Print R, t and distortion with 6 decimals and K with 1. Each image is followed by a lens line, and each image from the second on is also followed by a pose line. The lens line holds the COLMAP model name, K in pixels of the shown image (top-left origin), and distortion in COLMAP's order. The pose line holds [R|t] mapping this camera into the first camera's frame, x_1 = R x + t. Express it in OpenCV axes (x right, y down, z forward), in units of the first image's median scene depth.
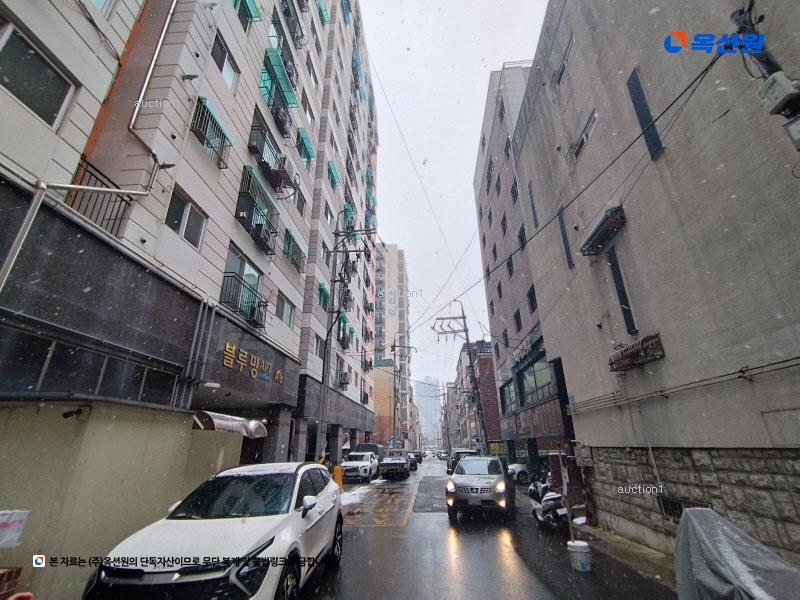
lens RADIAL K [[366.2, 0, 399.3], [0, 366.2, 301.0], [0, 0, 1]] dist [0.000358, 0.000574]
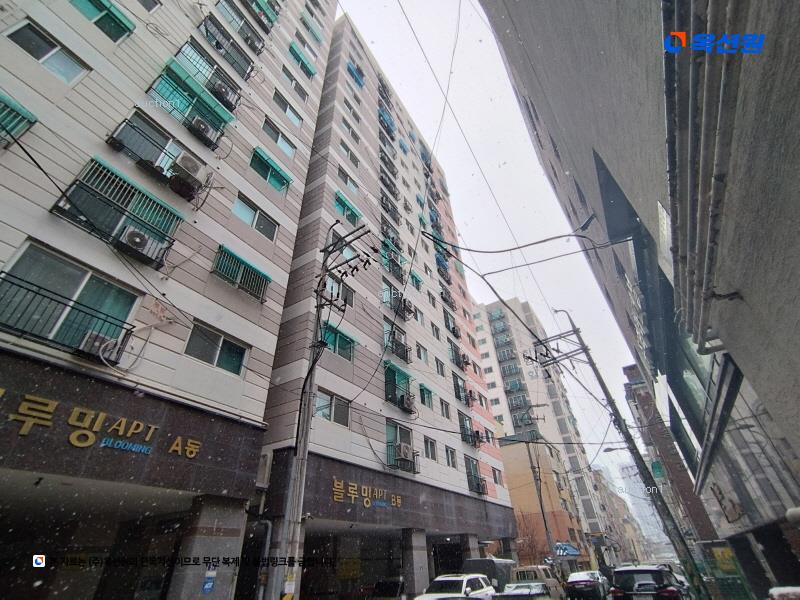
lens RADIAL K [[366.2, 0, 398.2], [0, 366.2, 301.2], [0, 0, 1]] dist [0.000358, 0.000574]
pose [[0.887379, -0.299011, -0.350928, 0.141472], [0.208402, 0.939112, -0.273198, 0.107825], [0.411250, 0.169296, 0.895663, 0.279931]]
